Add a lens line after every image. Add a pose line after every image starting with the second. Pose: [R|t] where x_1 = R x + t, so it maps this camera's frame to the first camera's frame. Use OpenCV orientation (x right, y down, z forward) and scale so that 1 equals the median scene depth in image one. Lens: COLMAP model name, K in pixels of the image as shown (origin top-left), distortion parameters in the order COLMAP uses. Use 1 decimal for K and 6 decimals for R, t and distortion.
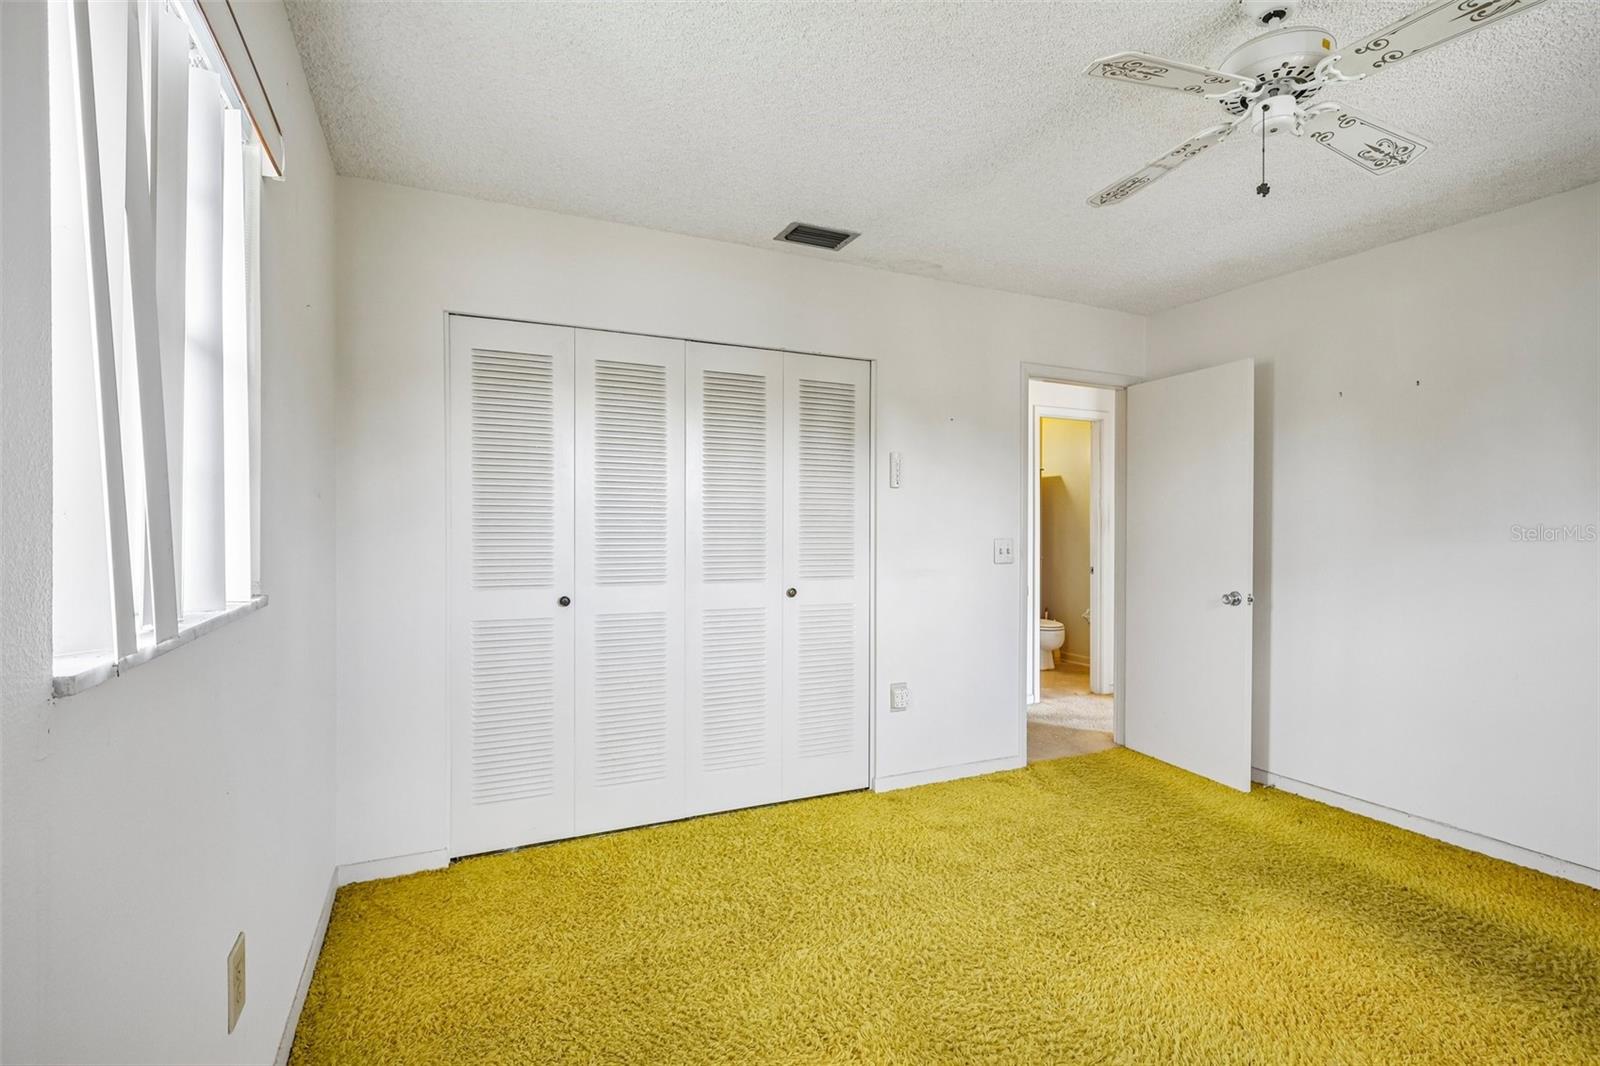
lens RADIAL K [[754.7, 0, 804.7], [0, 754.7, 526.1], [0, 0, 1]] dist [-0.000357, 0.000974]
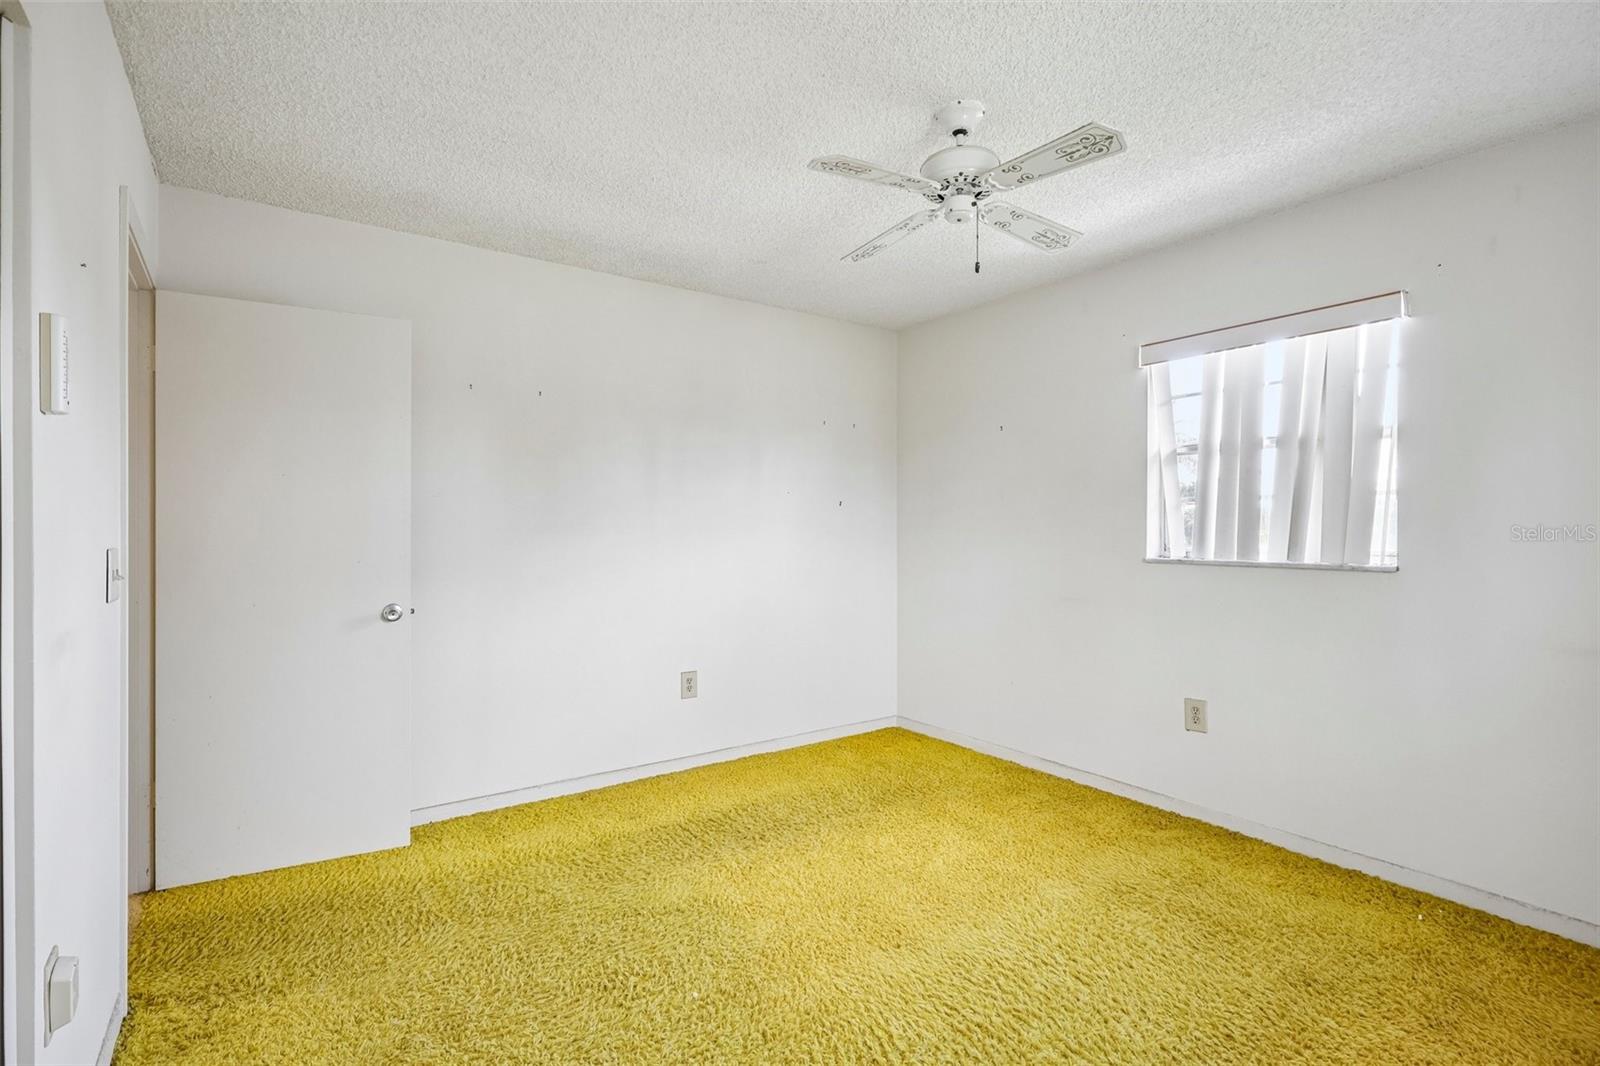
lens RADIAL K [[754.7, 0, 796.8], [0, 754.7, 529.4], [0, 0, 1]] dist [-0.000357, 0.000974]
pose [[-0.156799, -0.003834, 0.987623, -0.342137], [0.009231, 0.999943, 0.005347, 0.005864], [-0.987587, 0.009955, -0.156754, 0.798943]]
